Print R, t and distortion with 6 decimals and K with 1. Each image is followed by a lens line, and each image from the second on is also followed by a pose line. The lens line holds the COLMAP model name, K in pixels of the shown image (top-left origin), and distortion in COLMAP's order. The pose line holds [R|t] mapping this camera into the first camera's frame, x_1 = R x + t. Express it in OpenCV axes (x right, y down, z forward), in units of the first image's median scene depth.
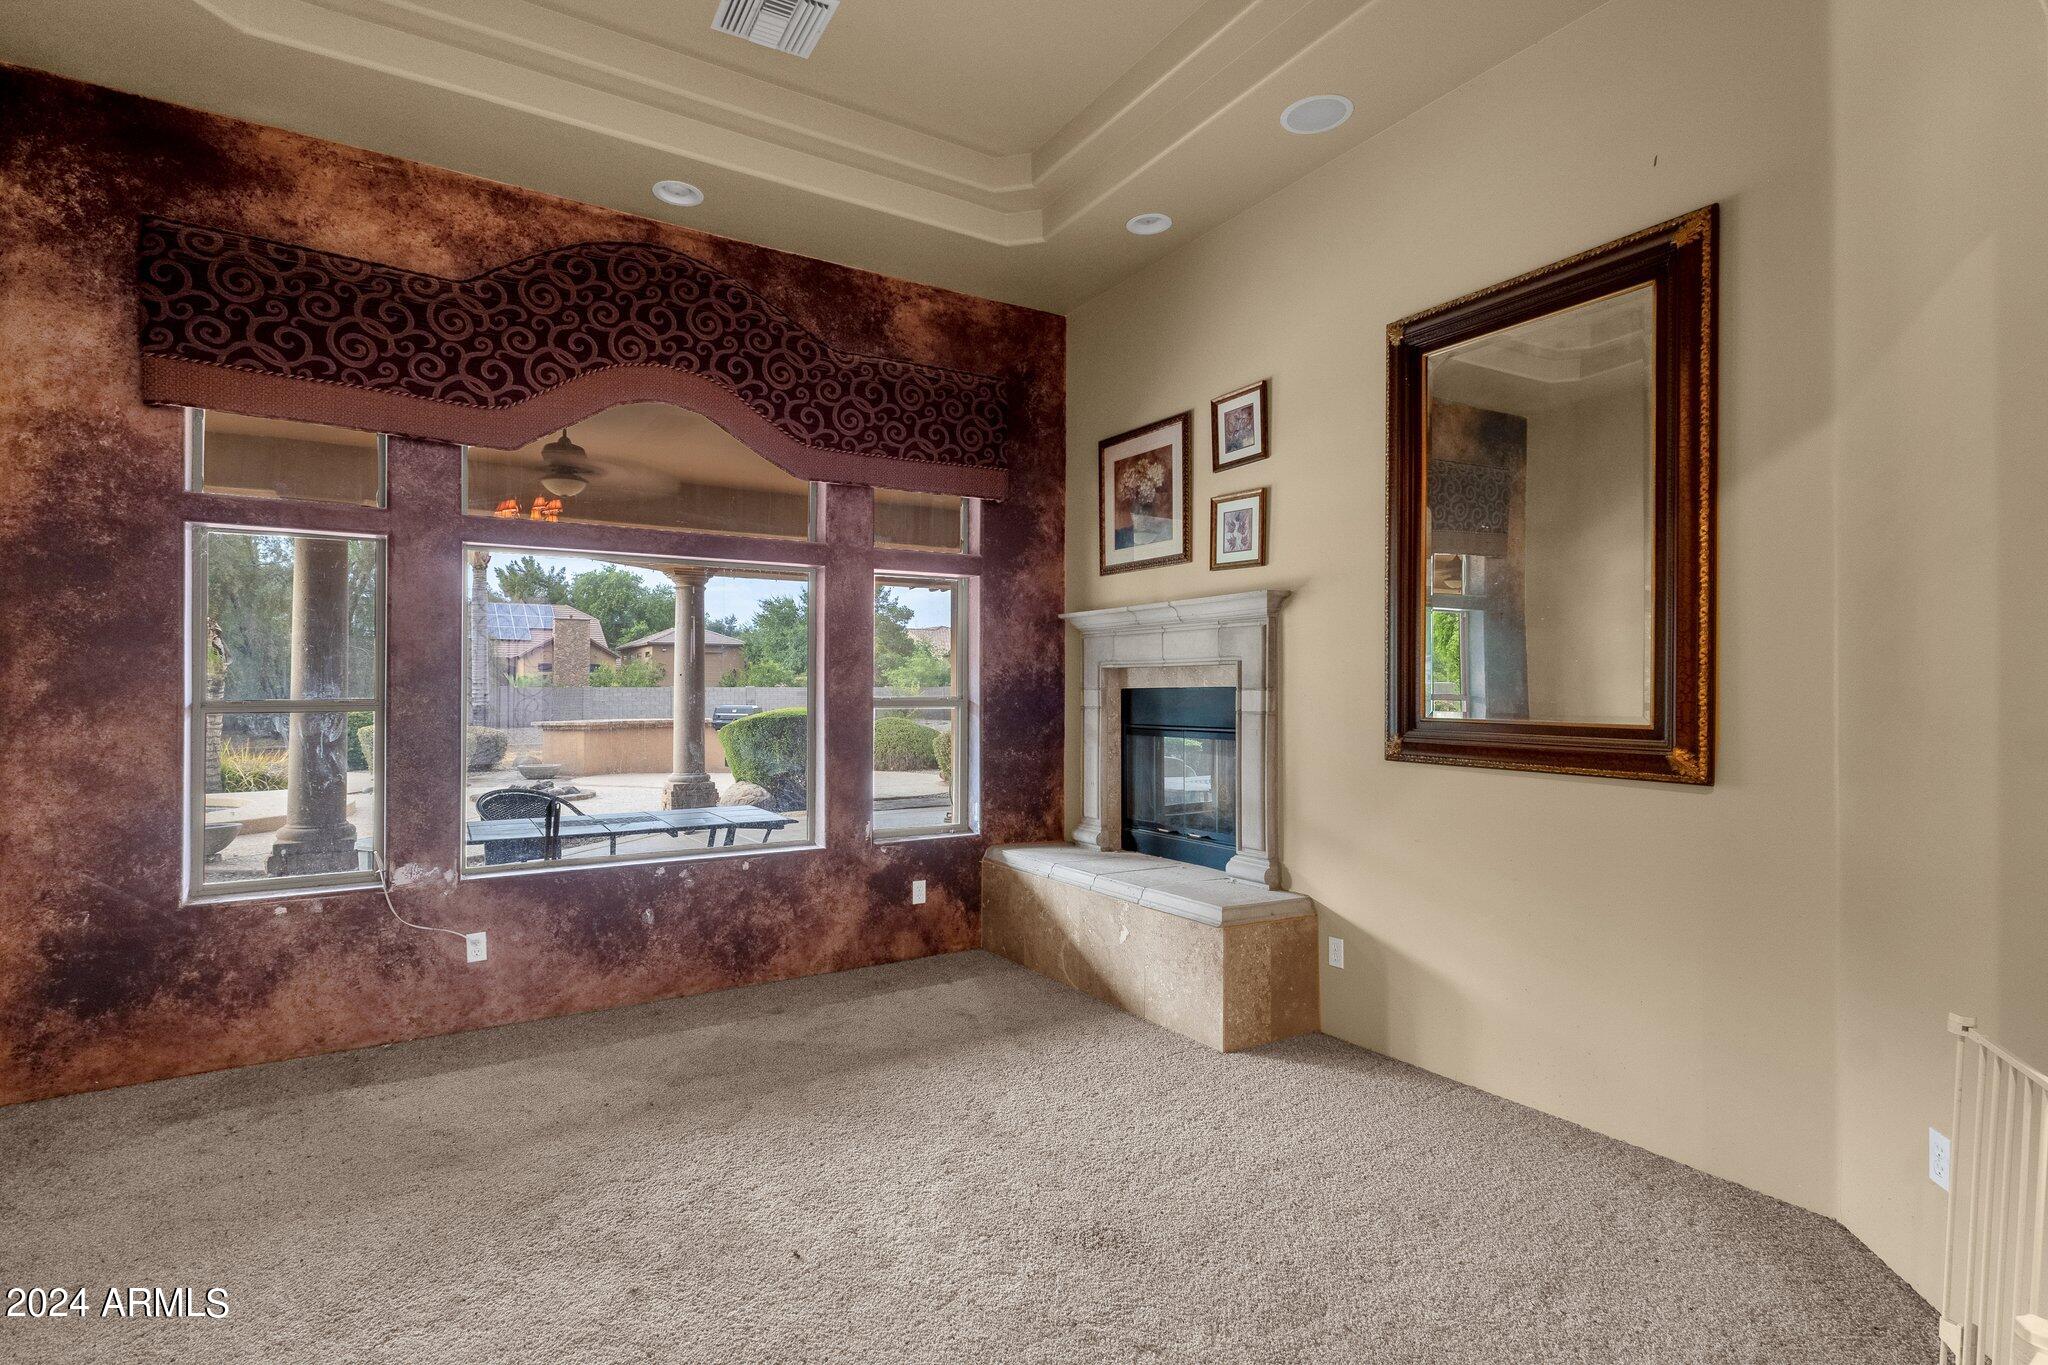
lens RADIAL K [[1016.4, 0, 1053.1], [0, 1016.4, 690.8], [0, 0, 1]] dist [0.002380, 0.002594]
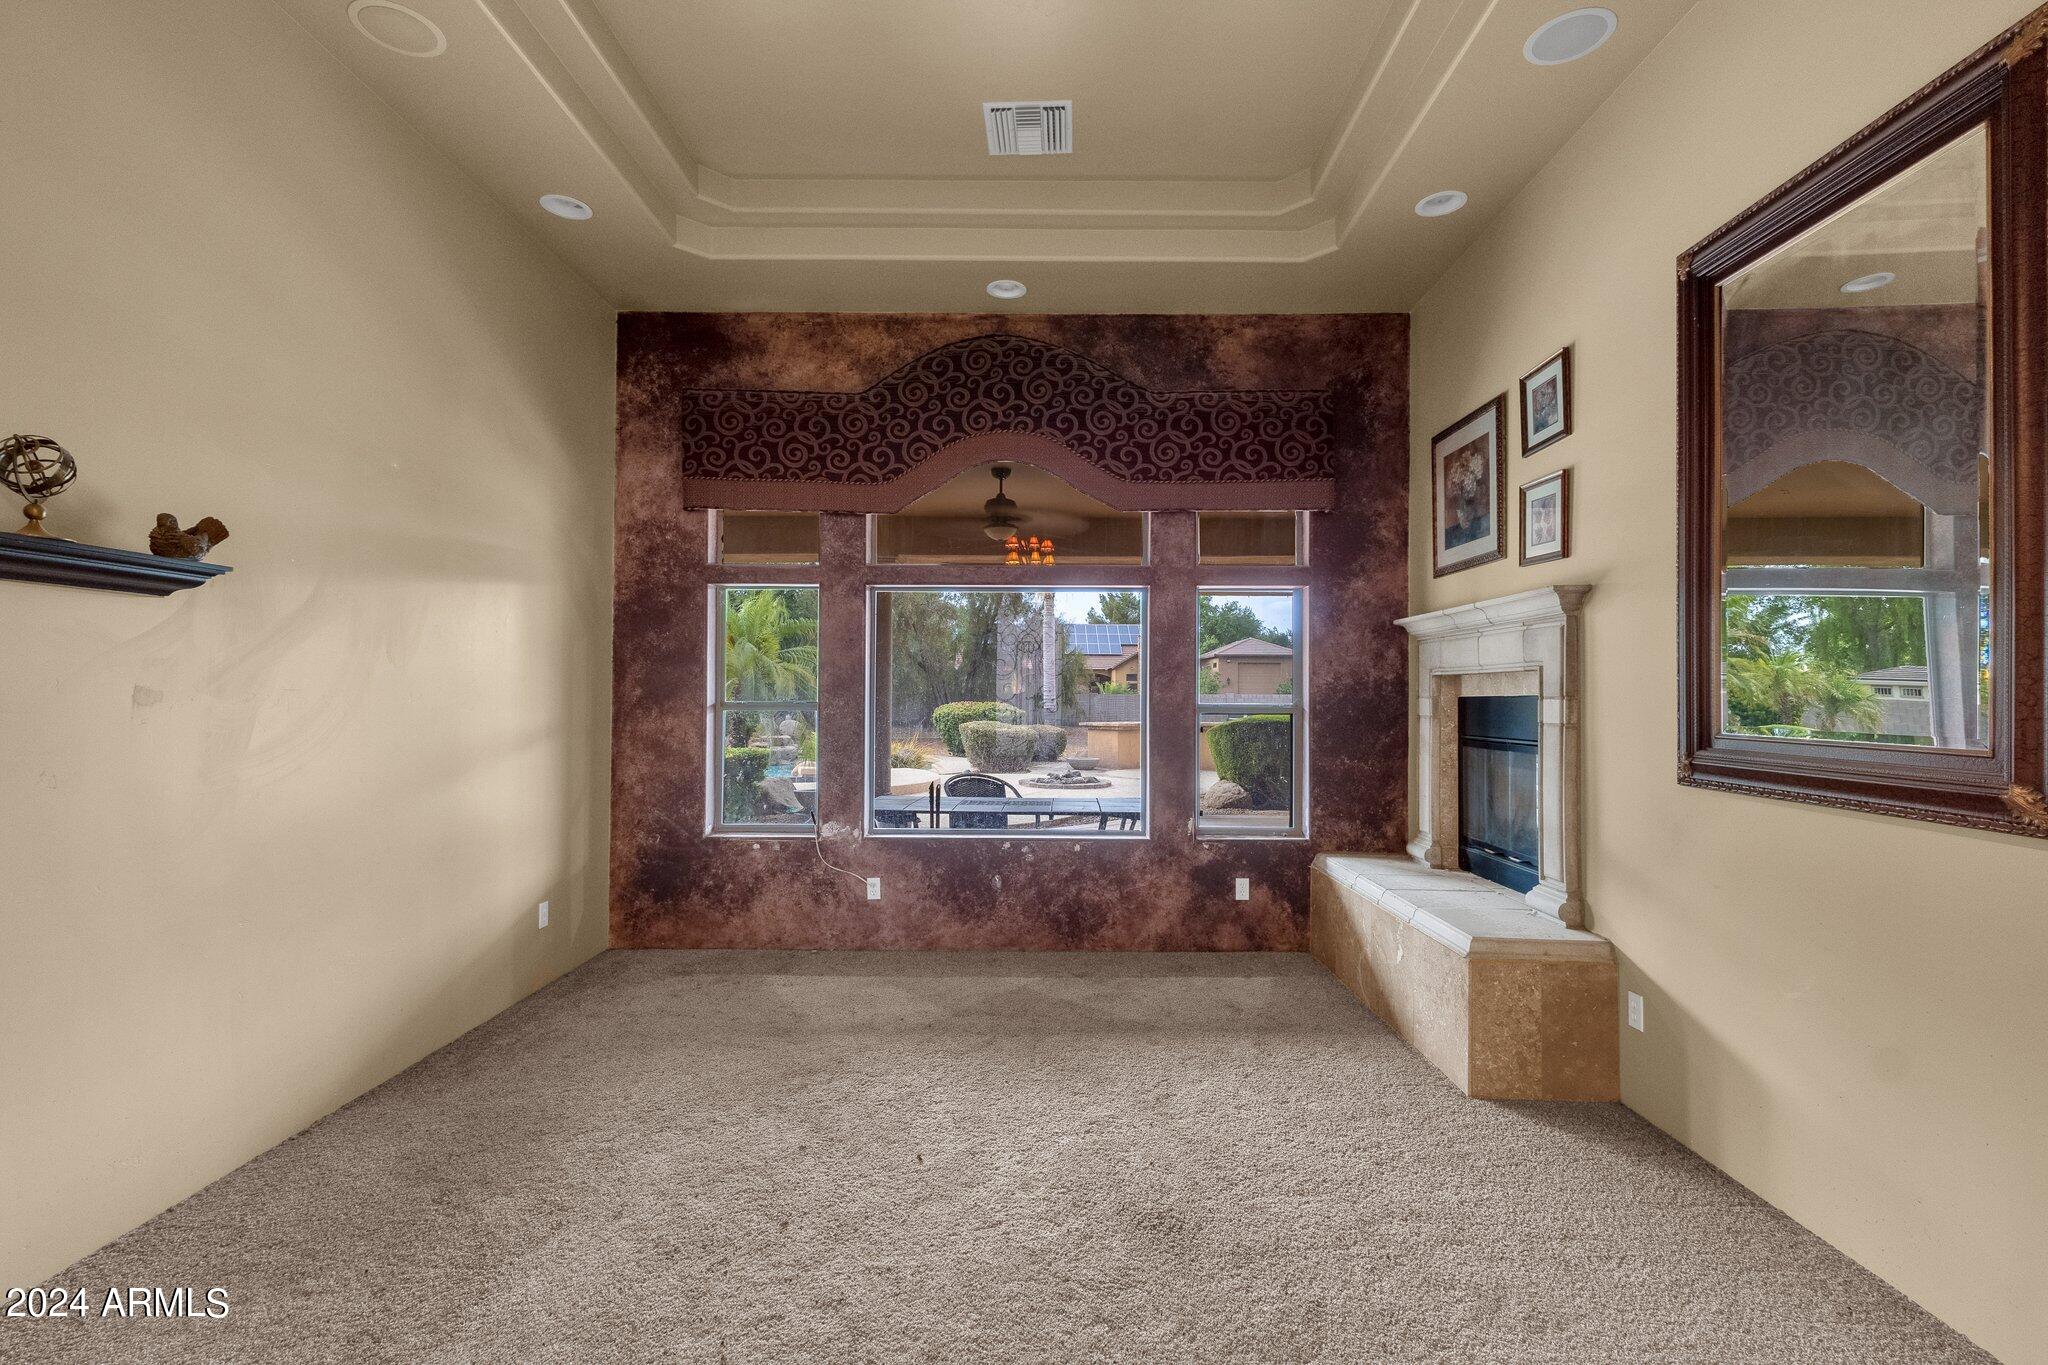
lens RADIAL K [[957.6, 0, 1039.1], [0, 957.6, 688.3], [0, 0, 1]] dist [0.001228, 0.003266]
pose [[0.839227, 0.000033, -0.543781, 0.294262], [-0.005600, 0.999947, -0.008582, -0.000531], [0.543752, 0.010248, 0.839183, 0.062550]]
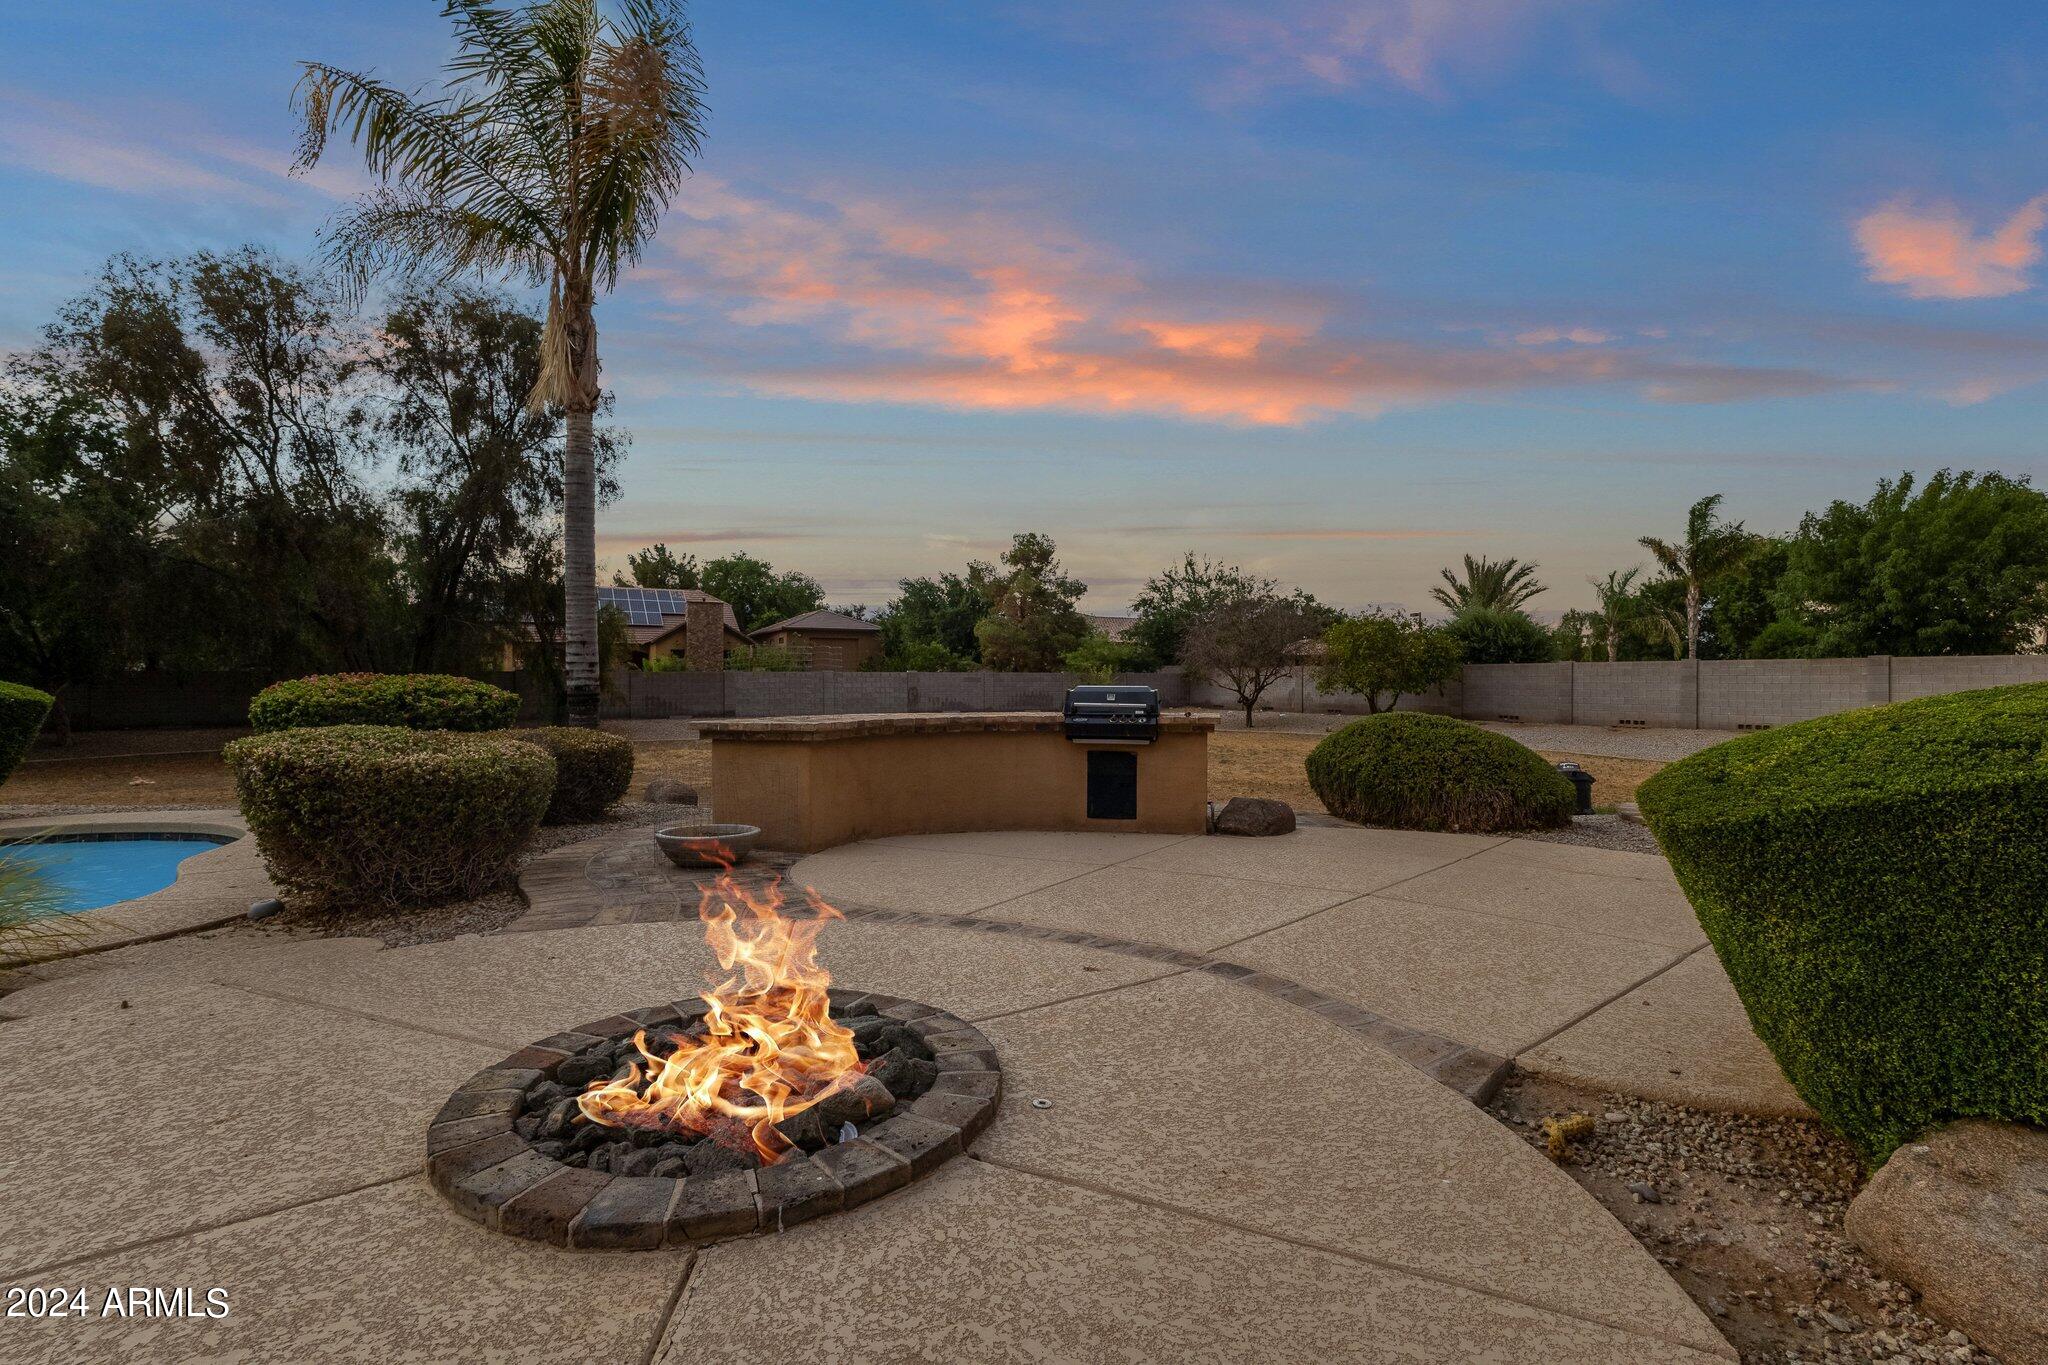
lens RADIAL K [[957.6, 0, 1039.8], [0, 957.6, 677.3], [0, 0, 1]] dist [0.001228, 0.003266]
pose [[0.995237, -0.001741, -0.097474, -1.393954], [0.001251, 0.999986, -0.005087, 0.060348], [0.097481, 0.004941, 0.995225, 2.626614]]
